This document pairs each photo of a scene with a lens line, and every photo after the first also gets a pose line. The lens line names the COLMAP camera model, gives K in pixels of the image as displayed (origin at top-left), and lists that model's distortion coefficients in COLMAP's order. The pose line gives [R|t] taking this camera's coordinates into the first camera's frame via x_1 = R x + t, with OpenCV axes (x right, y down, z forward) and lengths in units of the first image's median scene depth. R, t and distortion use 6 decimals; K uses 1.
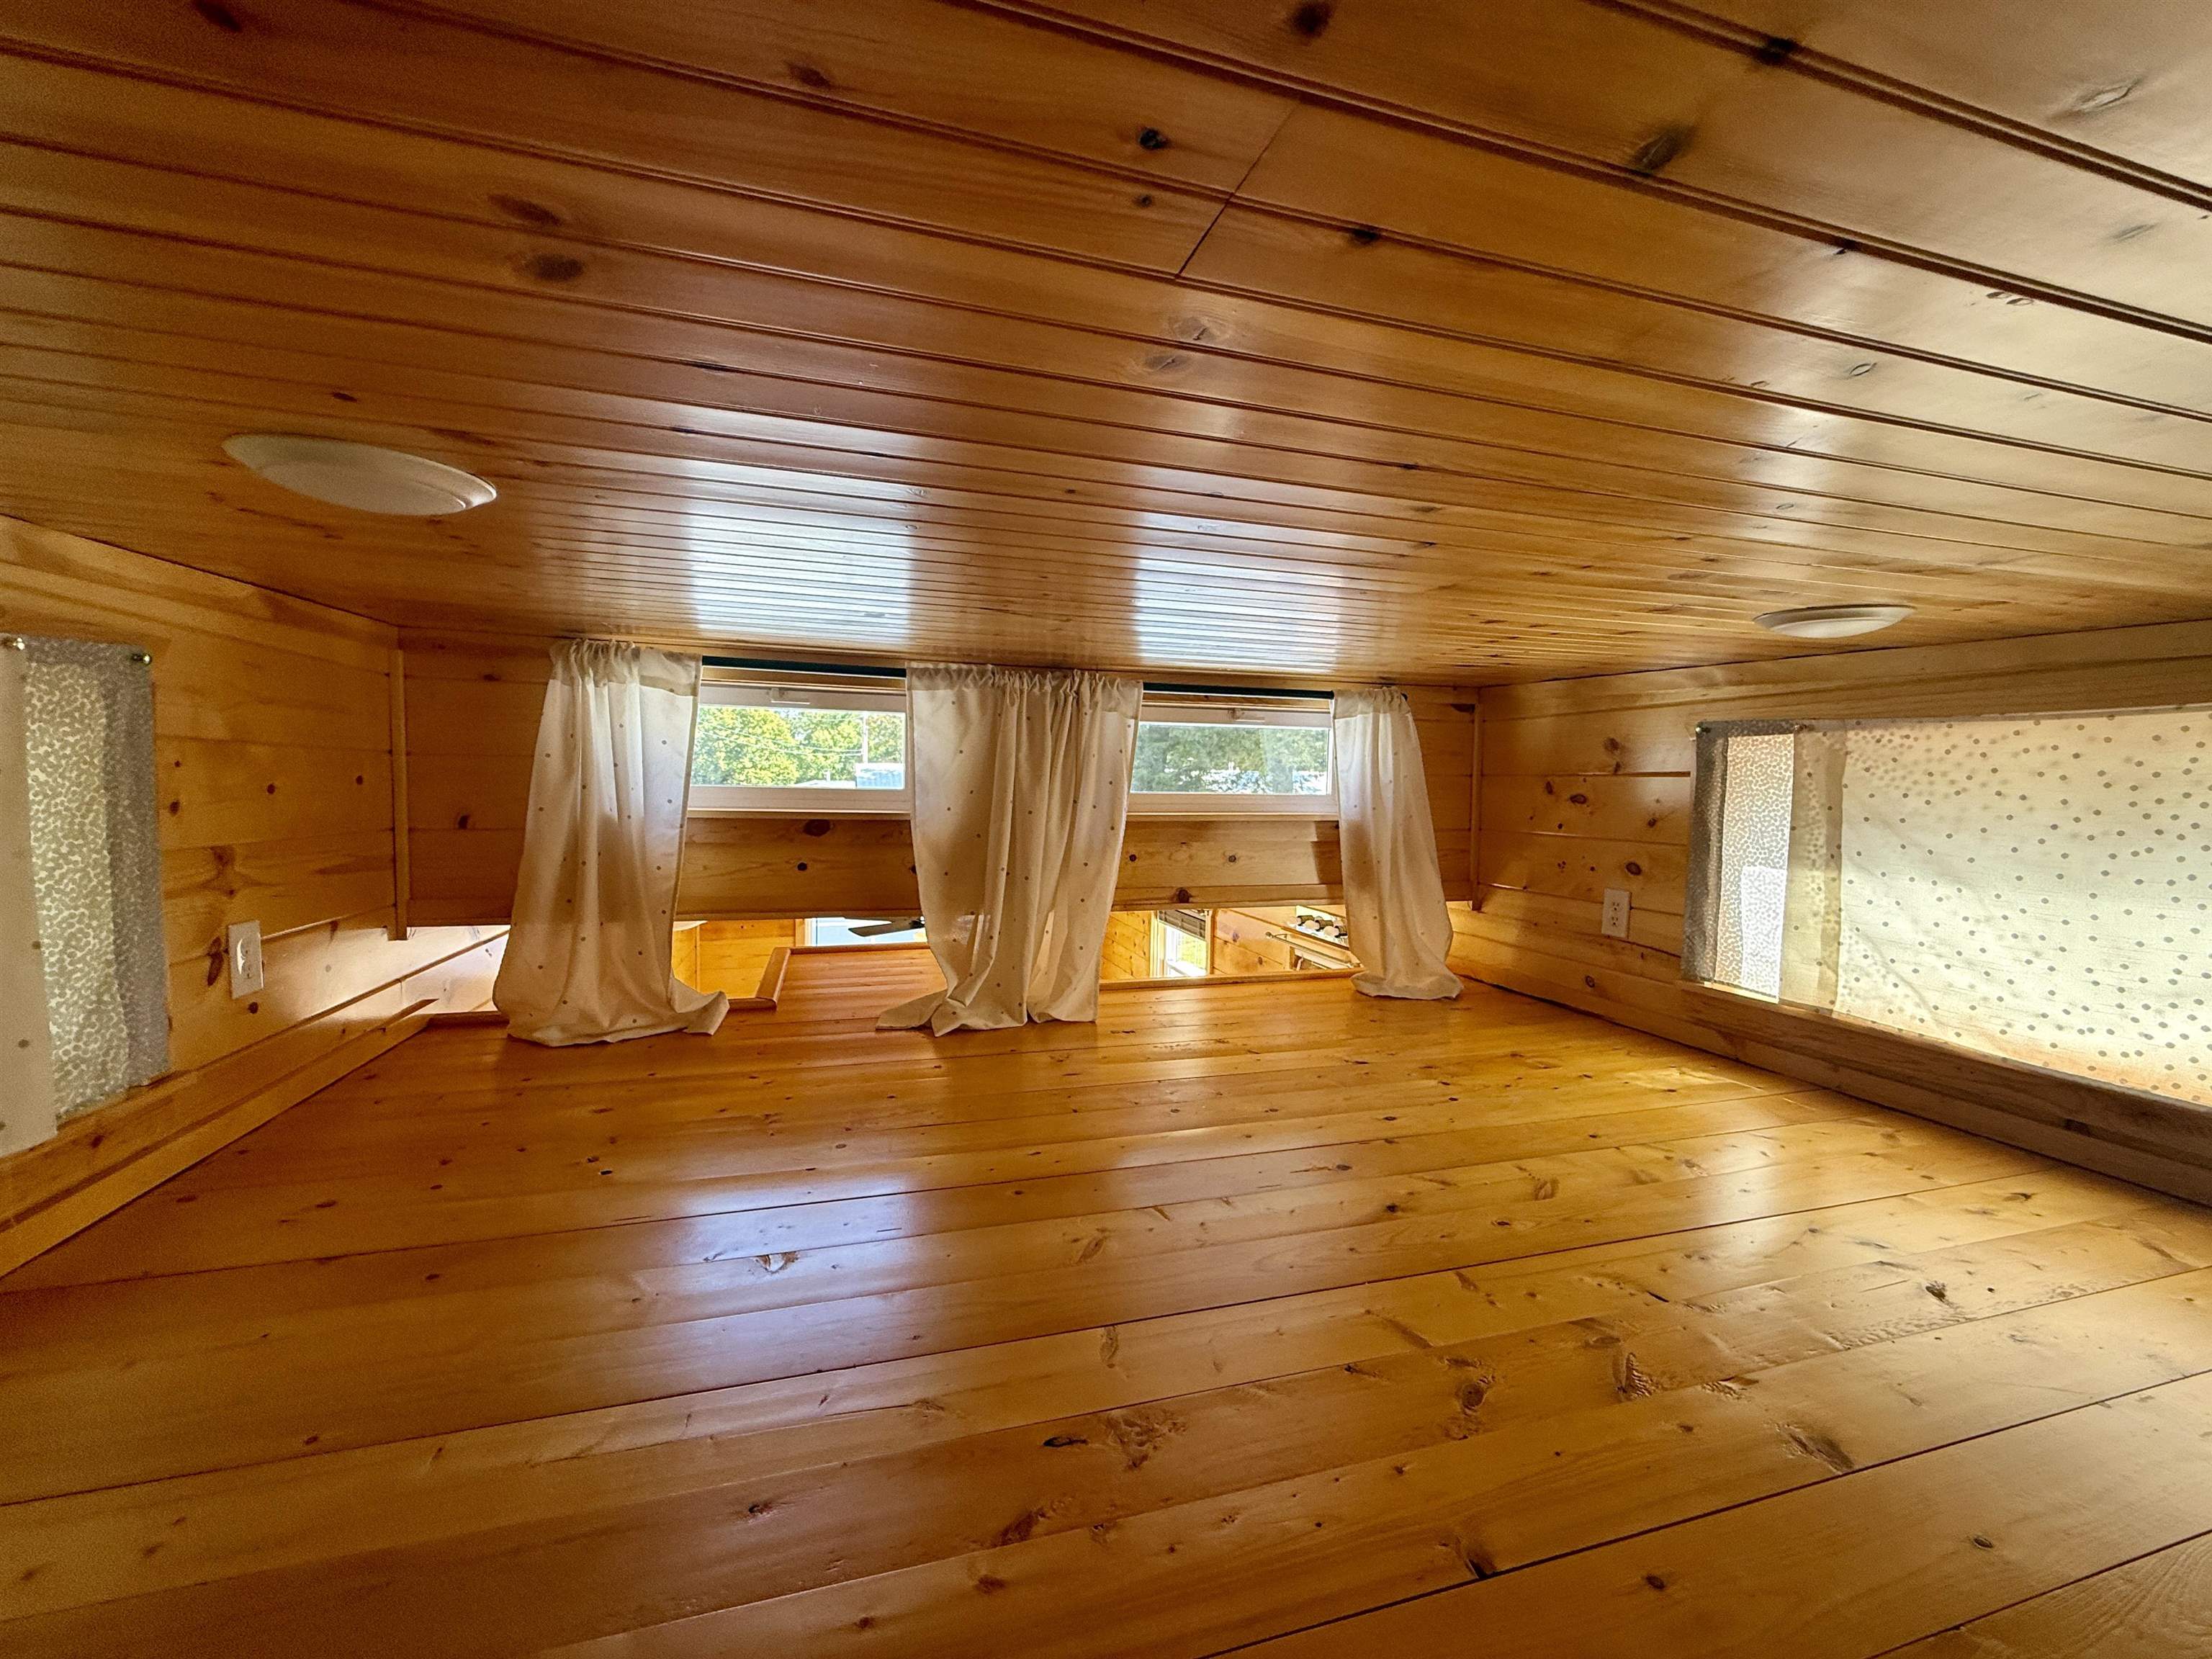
lens RADIAL K [[882.8, 0, 1103.1], [0, 882.8, 833.2], [0, 0, 1]] dist [-0.000202, 0.000701]
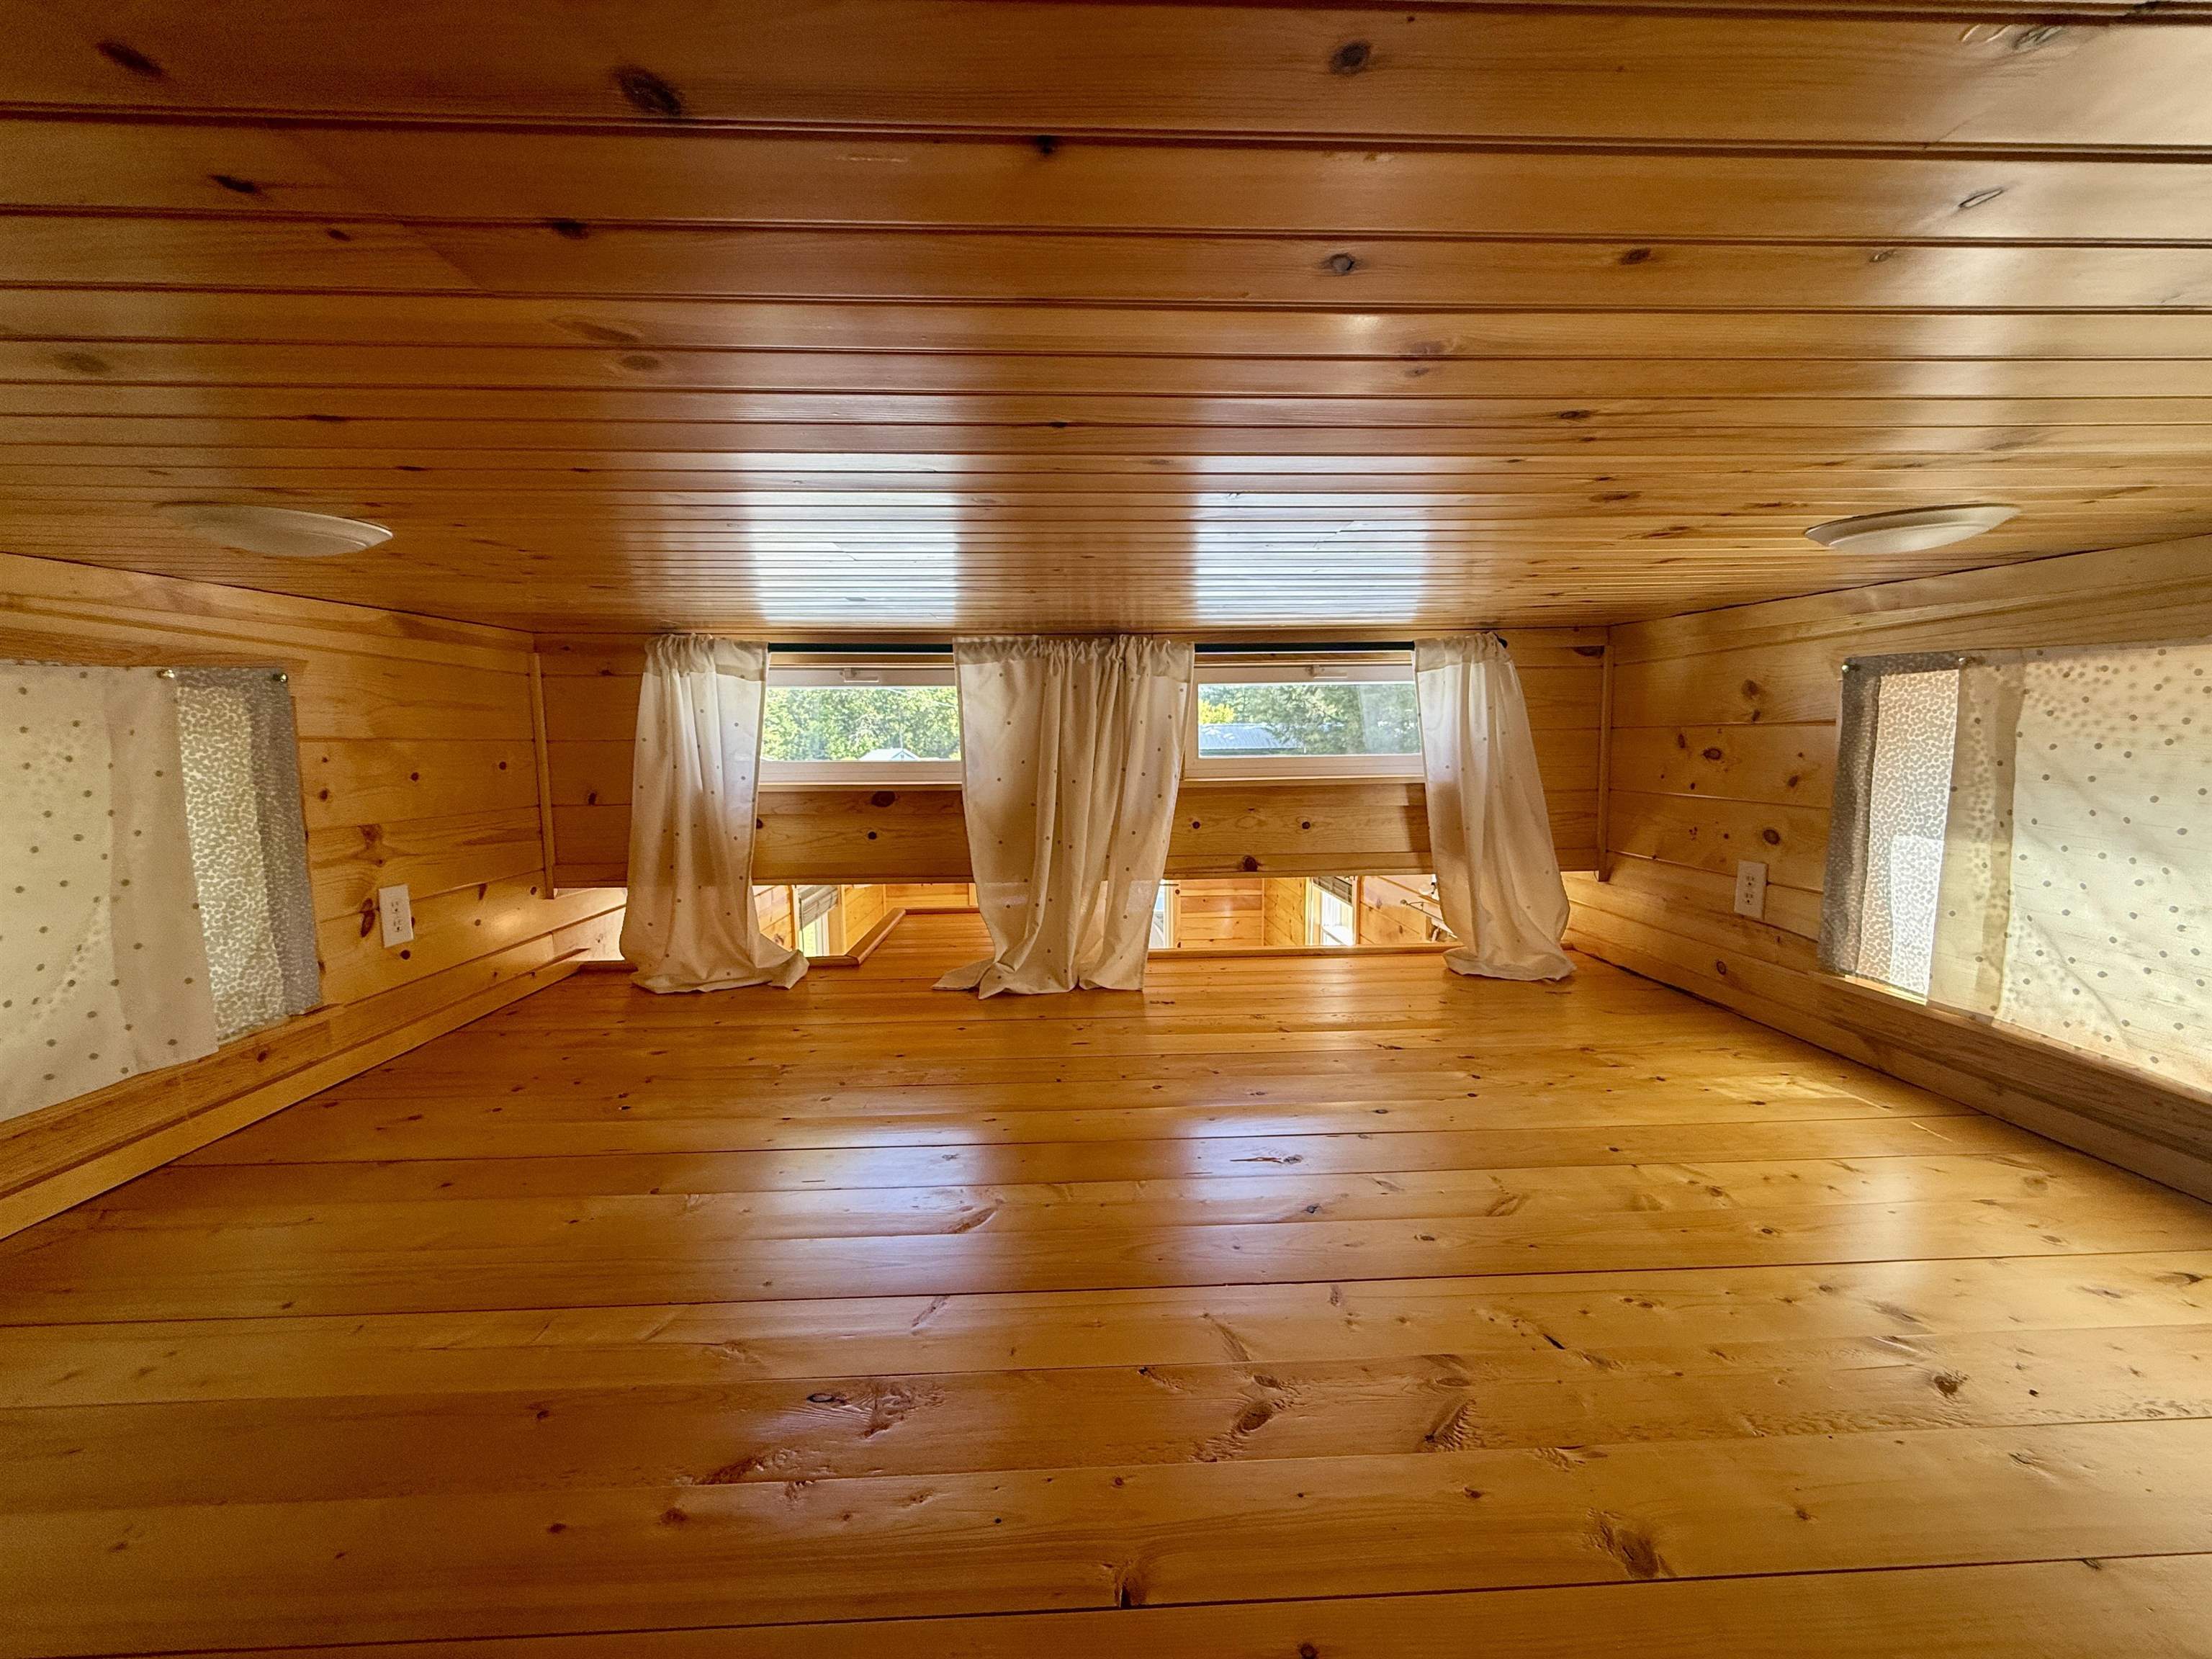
lens RADIAL K [[882.8, 0, 1103.1], [0, 882.8, 833.2], [0, 0, 1]] dist [-0.000202, 0.000701]
pose [[0.969448, -0.001900, -0.245289, 0.216517], [0.013624, 0.998844, 0.046108, -0.011904], [0.244917, -0.048041, 0.968353, 0.037321]]
